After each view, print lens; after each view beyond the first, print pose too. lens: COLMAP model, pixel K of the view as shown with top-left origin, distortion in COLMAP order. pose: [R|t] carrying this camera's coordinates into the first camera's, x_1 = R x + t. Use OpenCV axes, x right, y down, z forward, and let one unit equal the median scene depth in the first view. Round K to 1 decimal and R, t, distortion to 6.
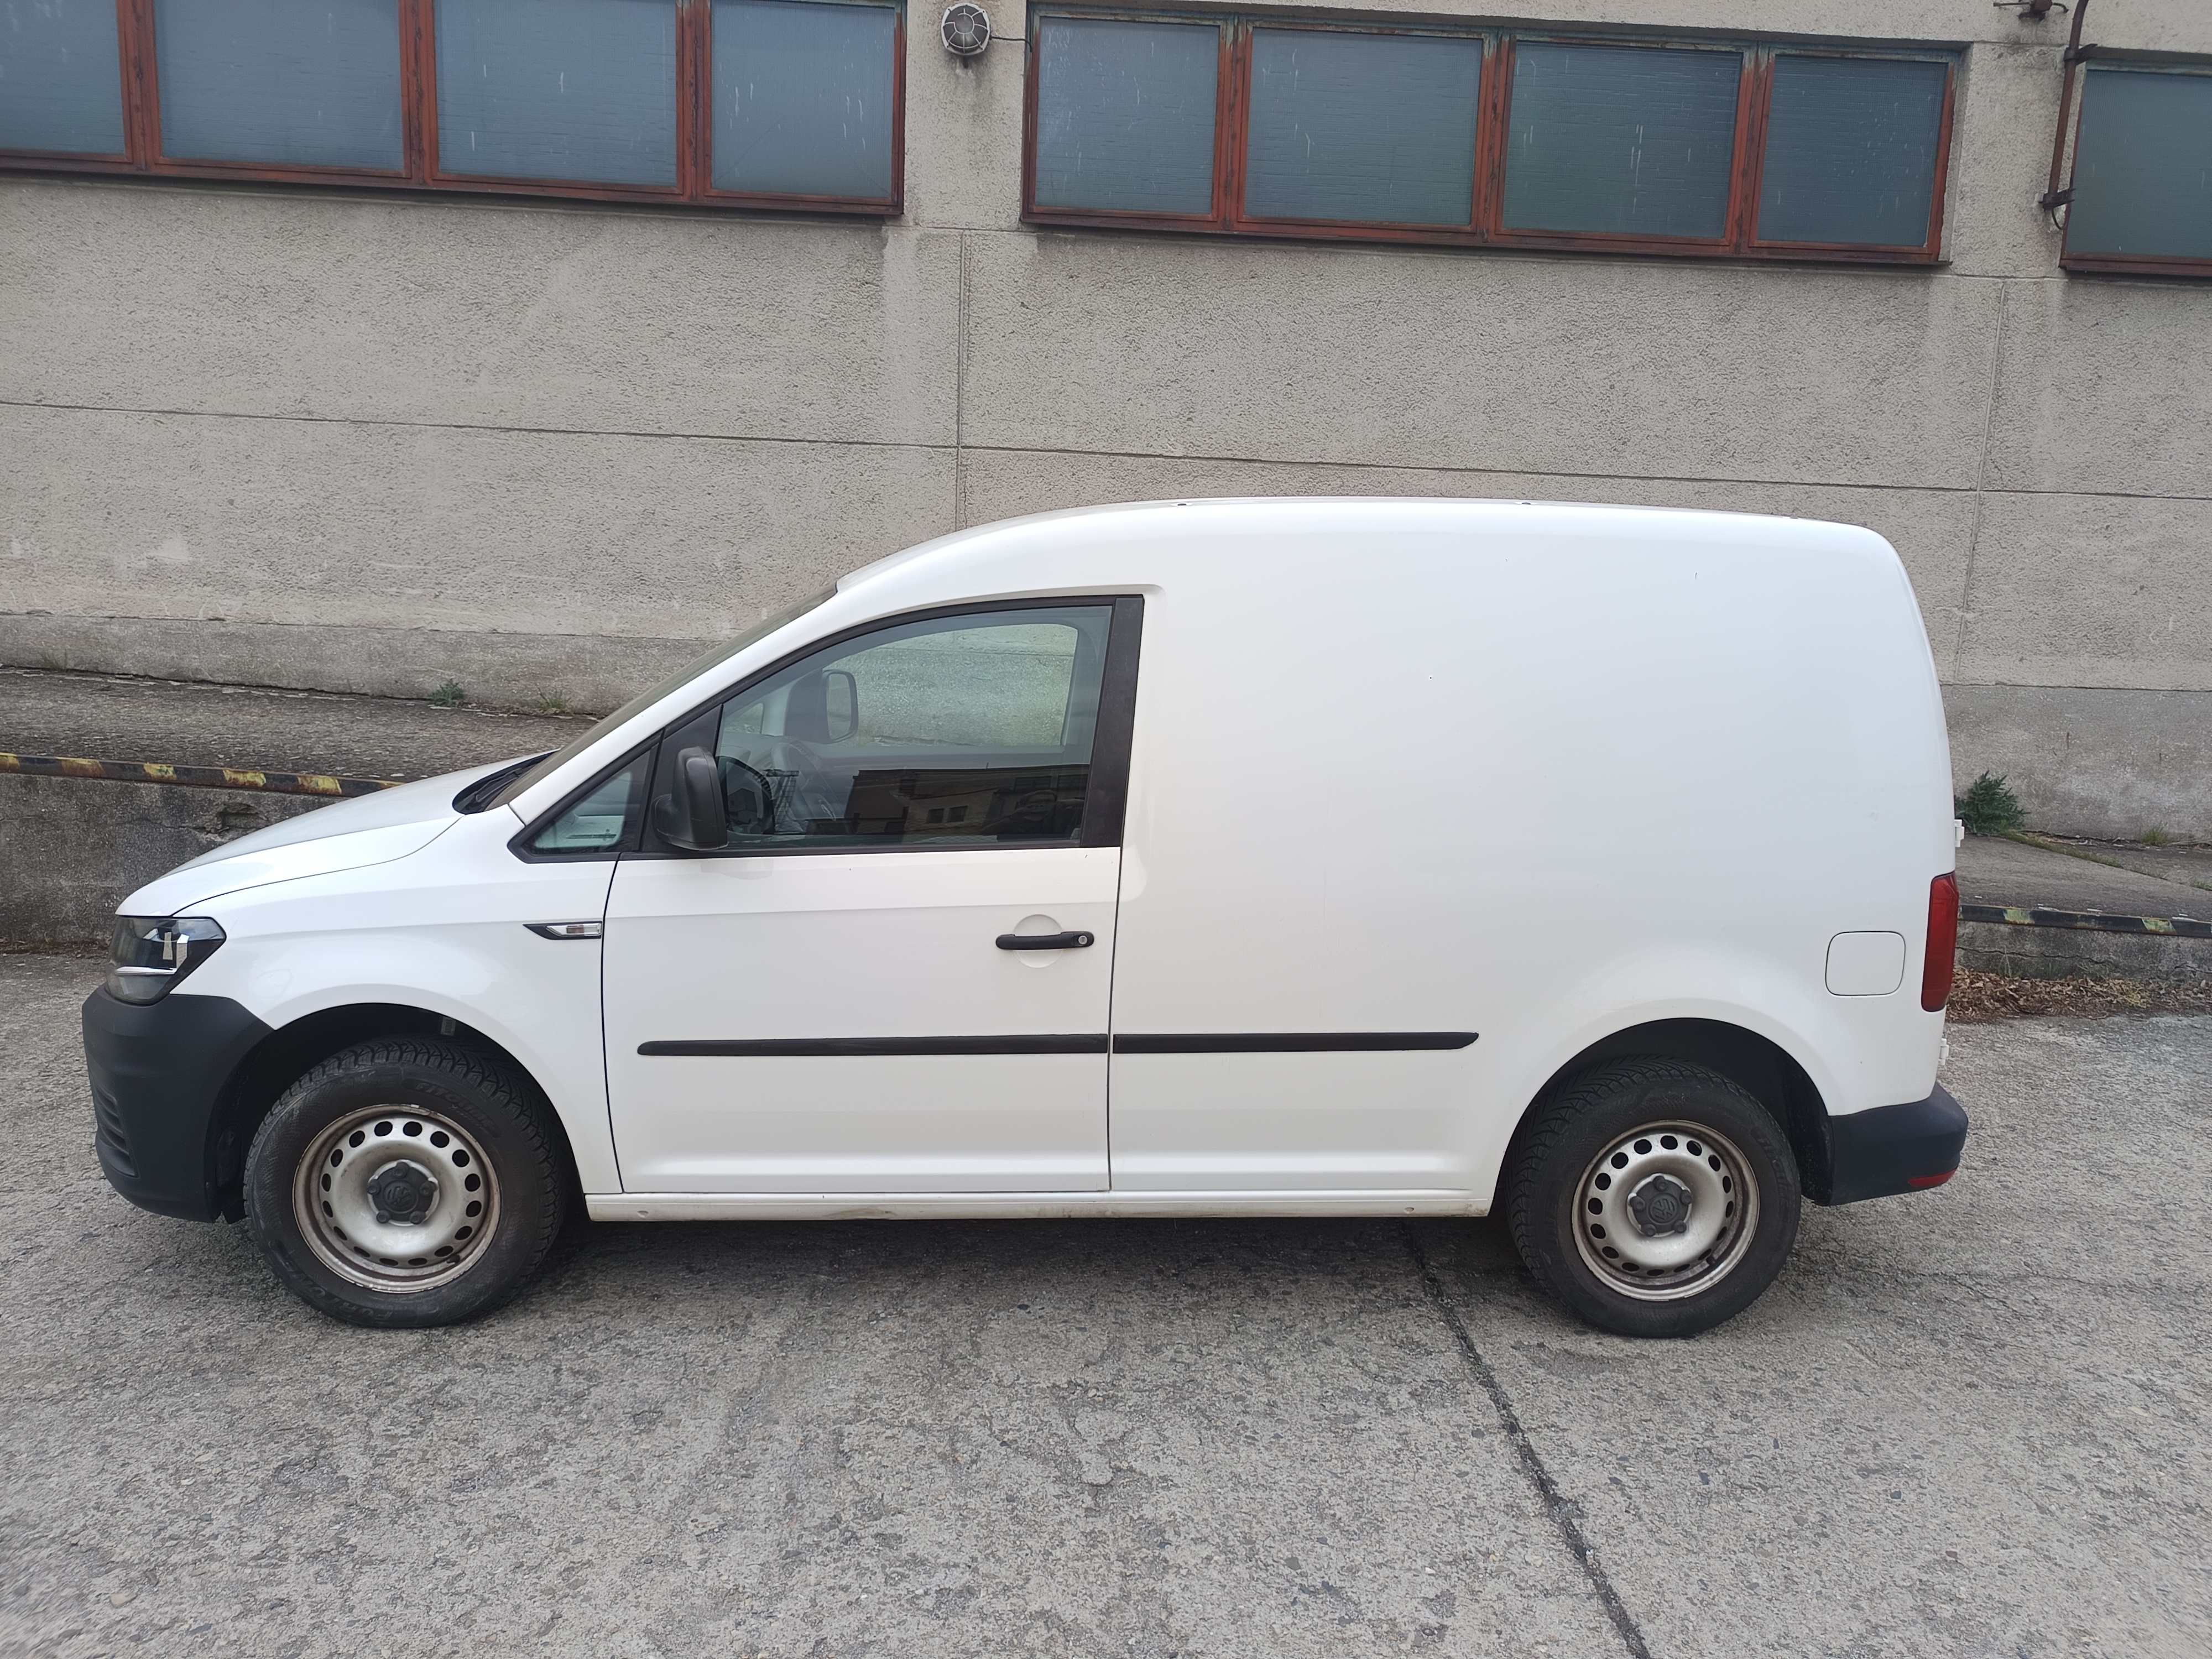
lens RADIAL K [[1556.2, 0, 1099.7], [0, 1556.2, 835.5], [0, 0, 1]] dist [0.011285, -0.007214]
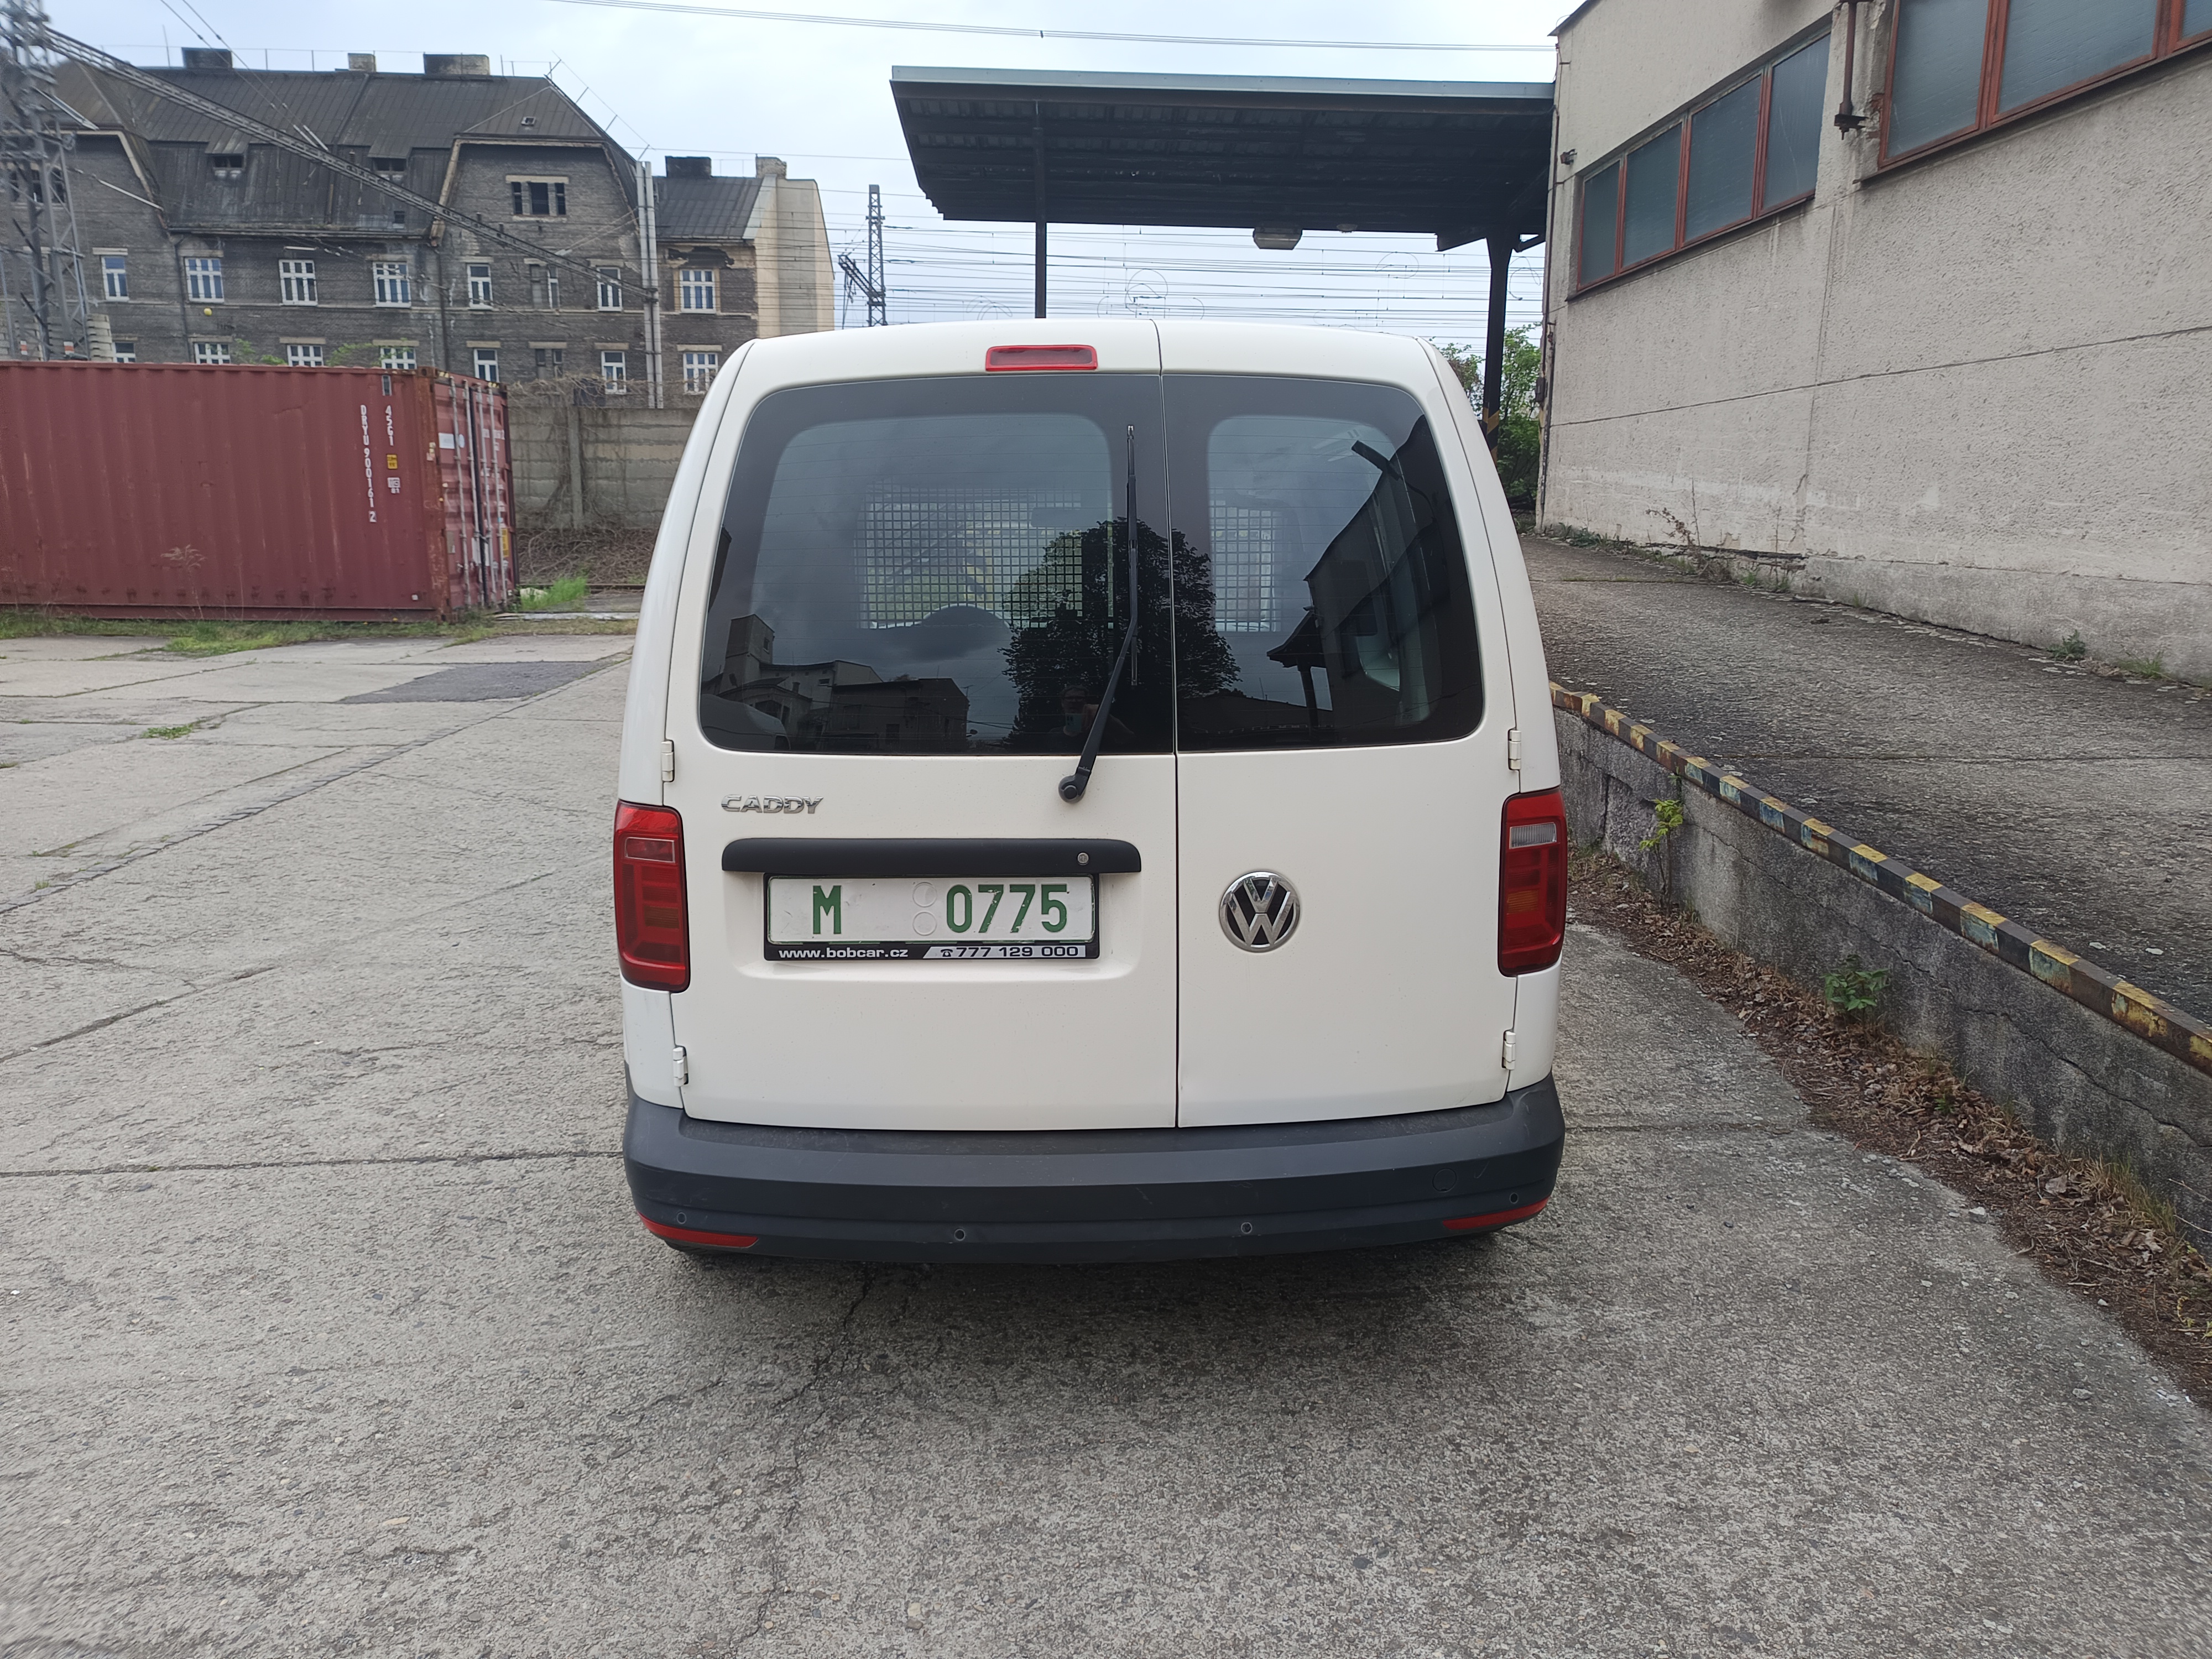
lens RADIAL K [[1556.2, 0, 1103.6], [0, 1556.2, 825.4], [0, 0, 1]] dist [0.011285, -0.007214]
pose [[-0.011906, 0.166027, -0.986049, 0.493228], [-0.166991, 0.971940, 0.165668, -0.048338], [0.985886, 0.166634, 0.016153, 0.466863]]
